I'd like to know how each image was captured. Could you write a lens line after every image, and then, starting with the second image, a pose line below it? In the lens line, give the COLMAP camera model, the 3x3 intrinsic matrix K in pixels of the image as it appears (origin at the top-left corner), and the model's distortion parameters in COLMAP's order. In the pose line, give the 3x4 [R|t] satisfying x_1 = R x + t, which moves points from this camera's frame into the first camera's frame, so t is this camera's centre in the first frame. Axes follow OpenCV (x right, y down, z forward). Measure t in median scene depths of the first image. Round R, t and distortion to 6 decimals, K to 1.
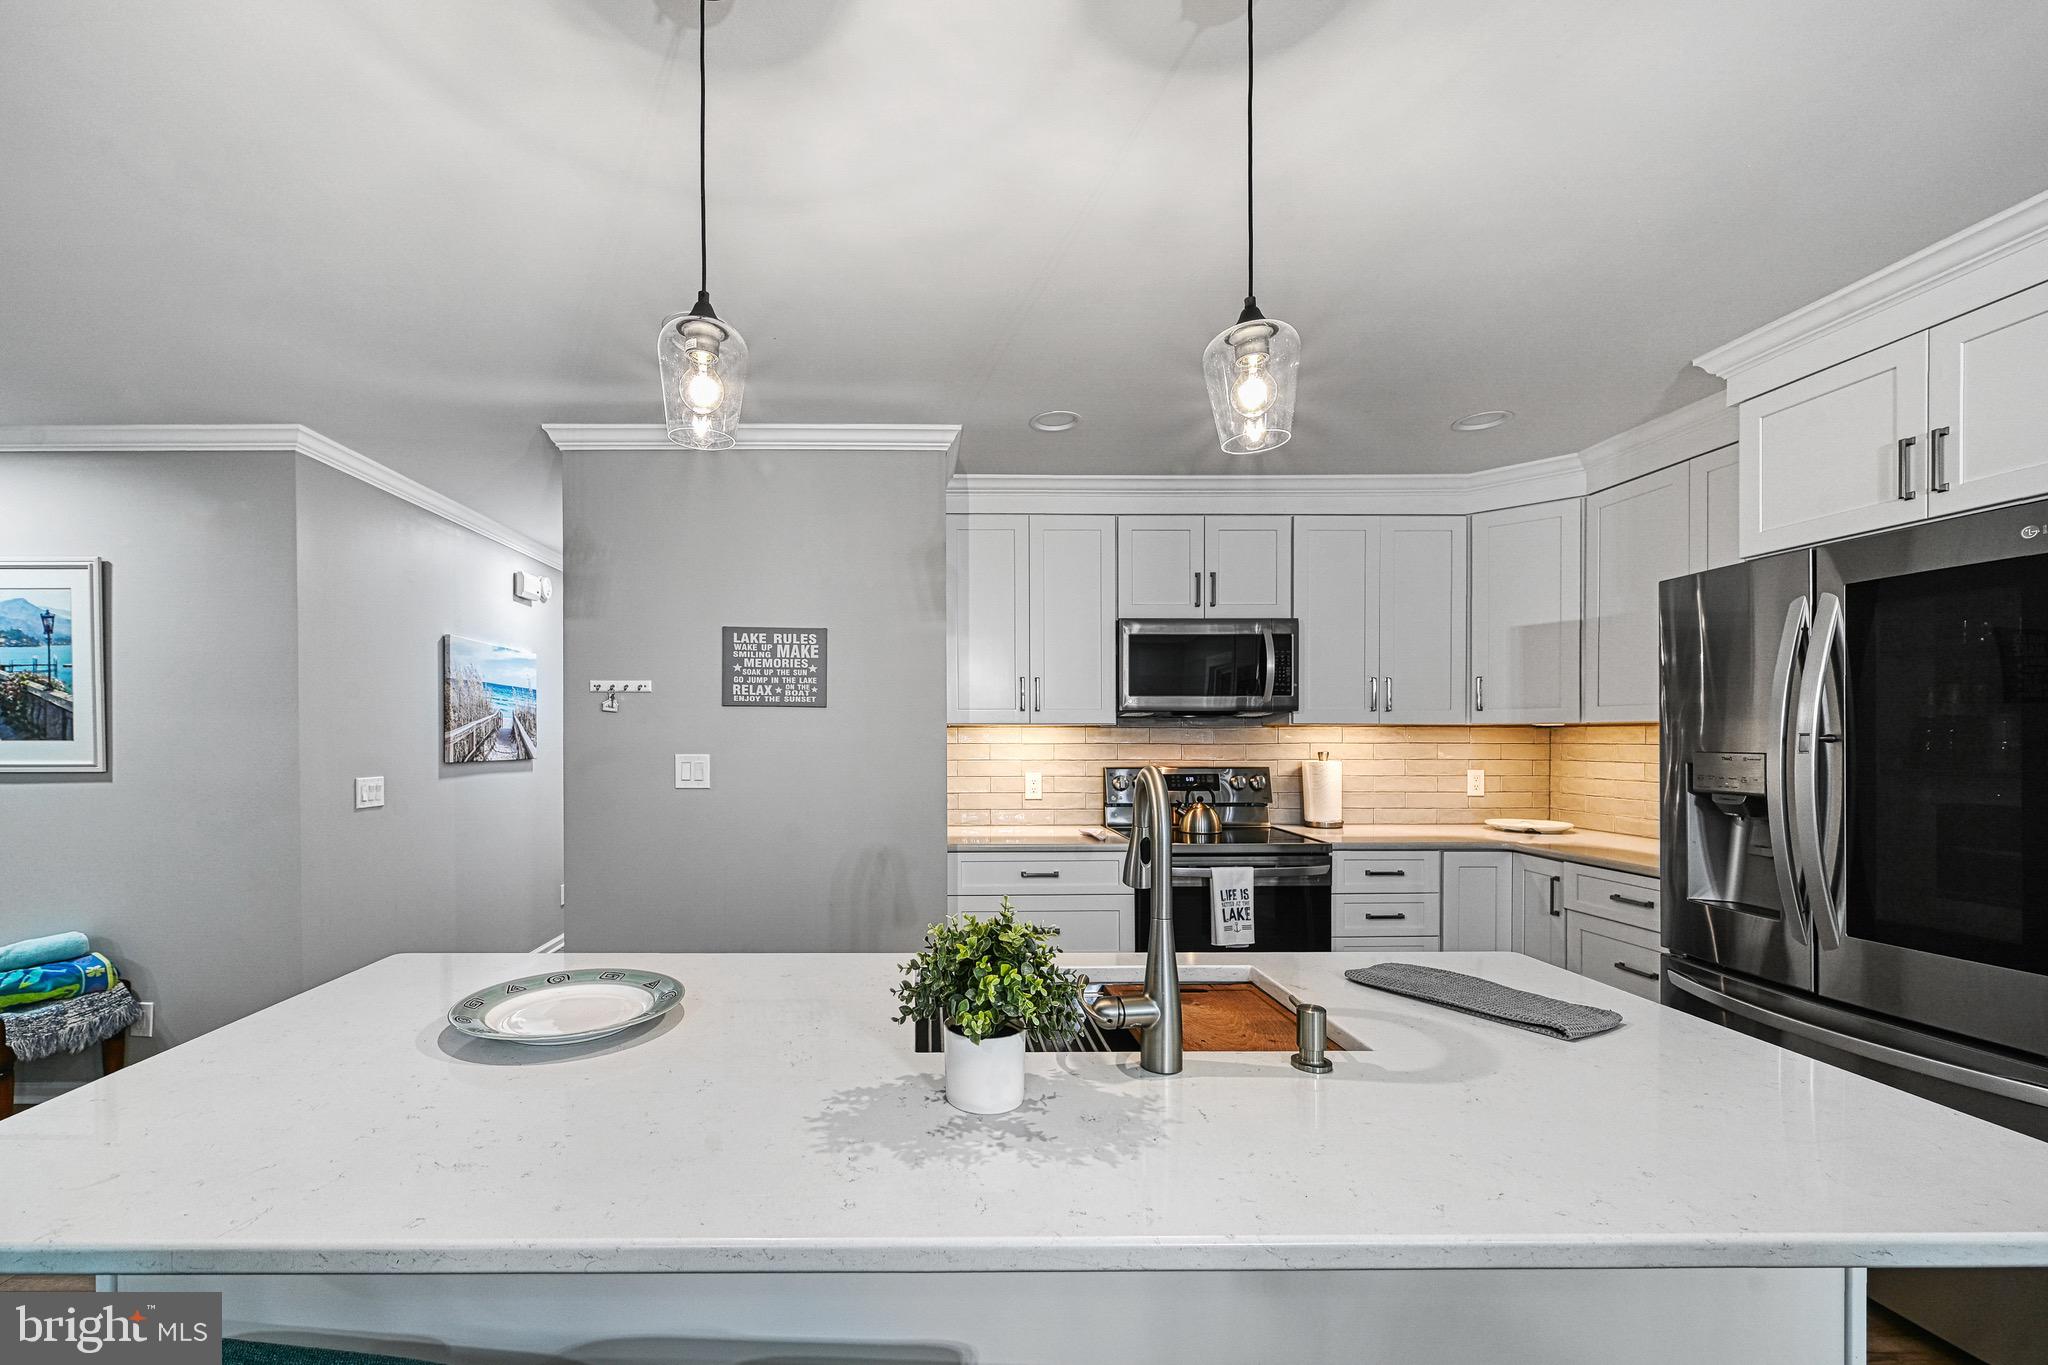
lens RADIAL K [[814.4, 0, 917.6], [0, 814.4, 742.2], [0, 0, 1]] dist [-0.003853, 0.000113]
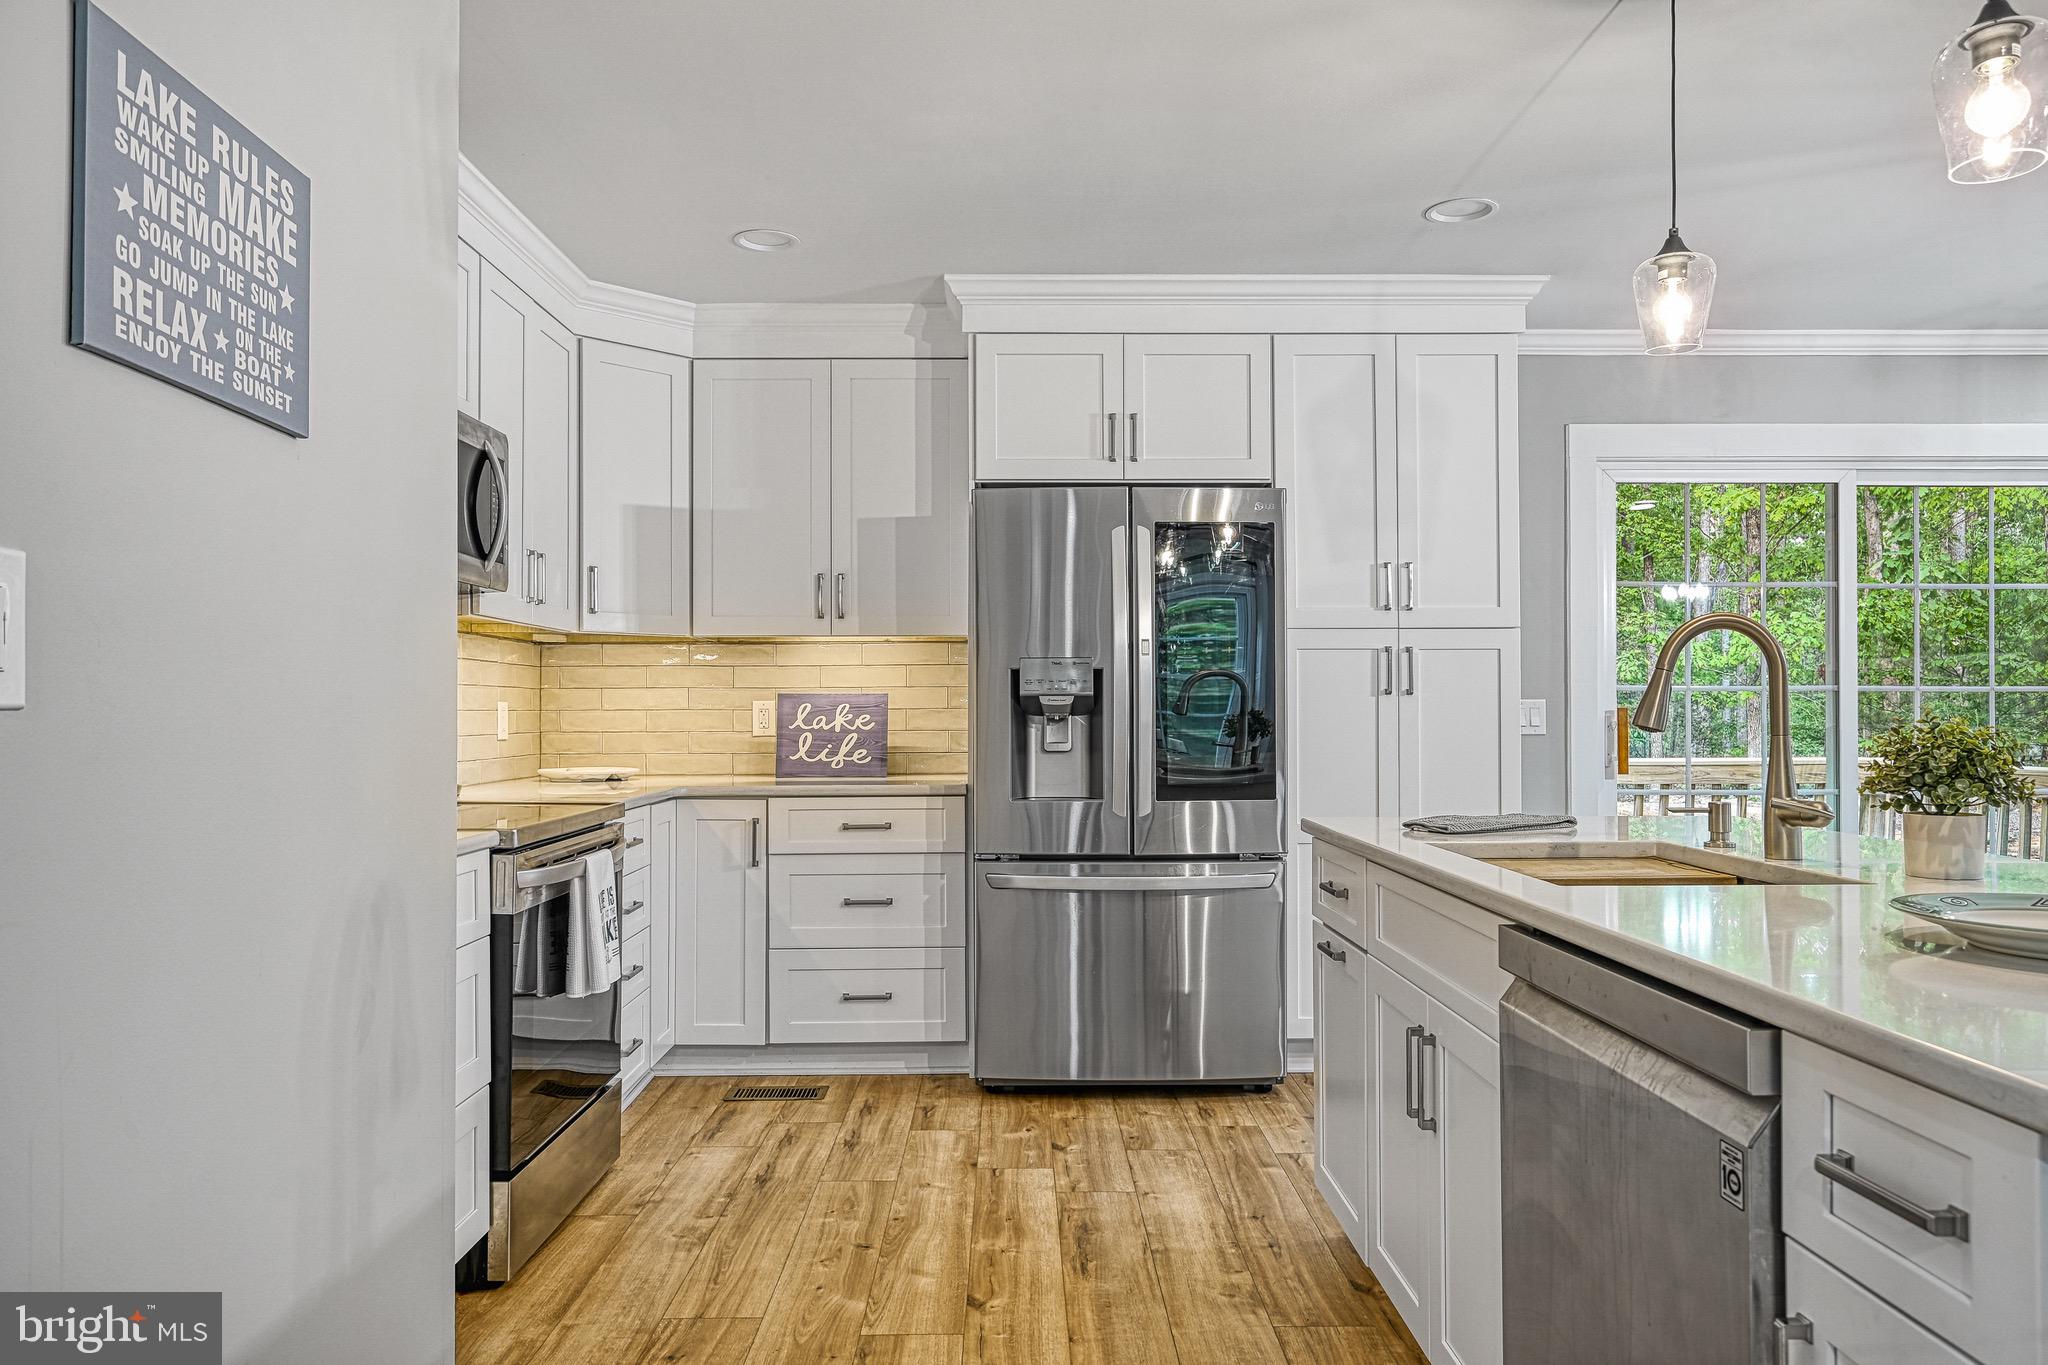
lens RADIAL K [[1394.3, 0, 1025.7], [0, 1394.3, 700.9], [0, 0, 1]] dist [-0.002060, 0.003478]
pose [[-0.004542, 0.008150, 0.999956, -0.630735], [0.011152, 0.999905, -0.008099, 0.061543], [-0.999928, 0.011114, -0.004632, 0.739275]]
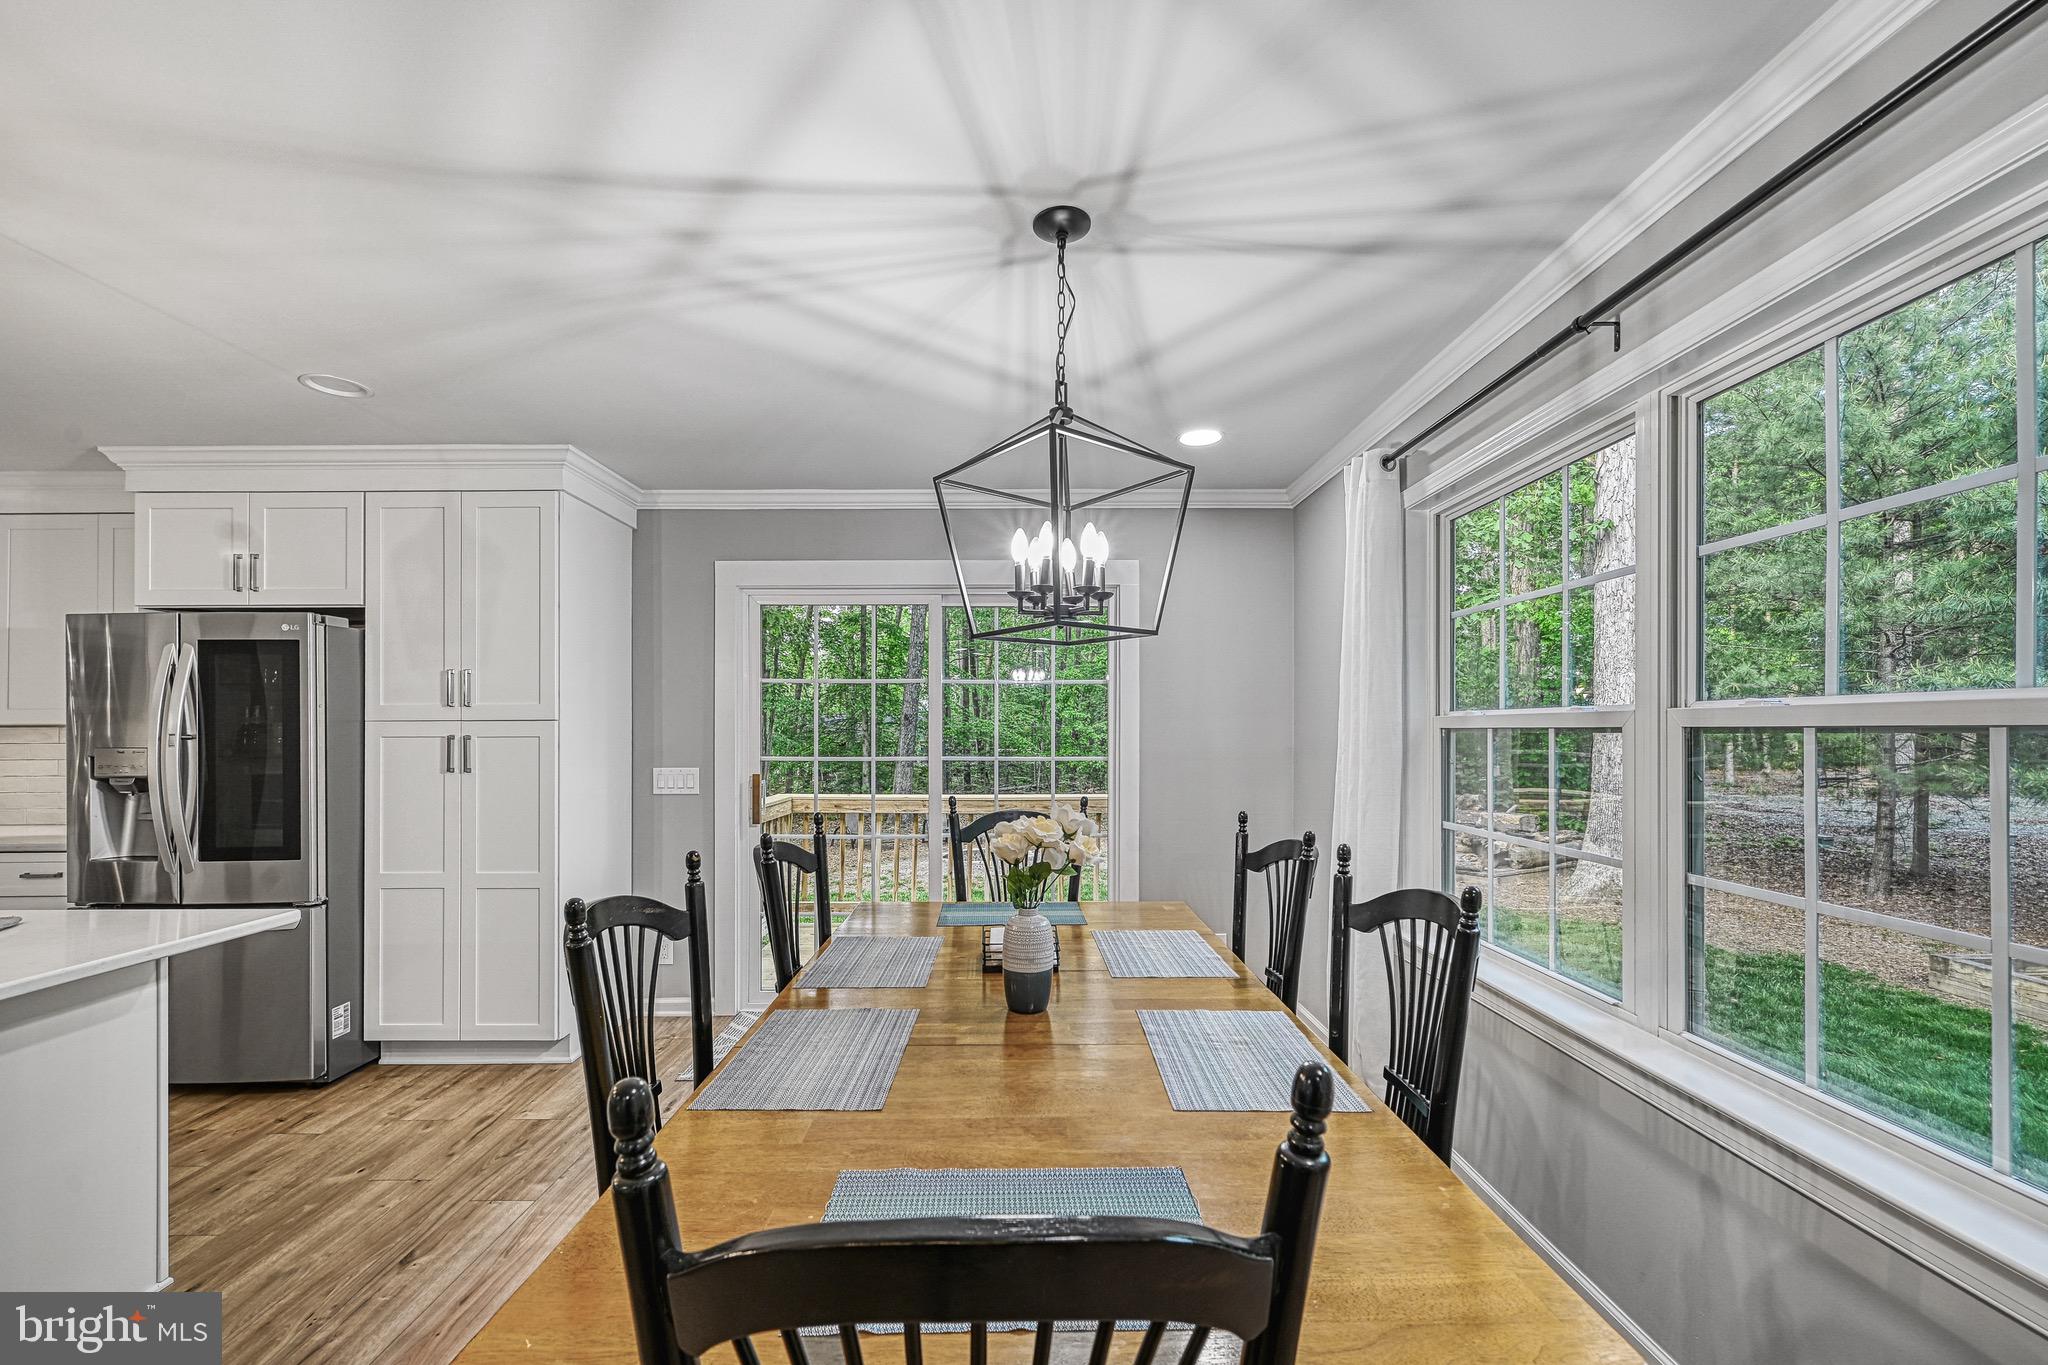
lens RADIAL K [[814.4, 0, 1016.3], [0, 814.4, 729.3], [0, 0, 1]] dist [-0.003853, 0.000113]
pose [[0.005758, 0.001859, 0.999982, -0.273753], [0.011941, 0.999927, -0.001927, 0.001922], [-0.999912, 0.011952, 0.005735, -0.393173]]
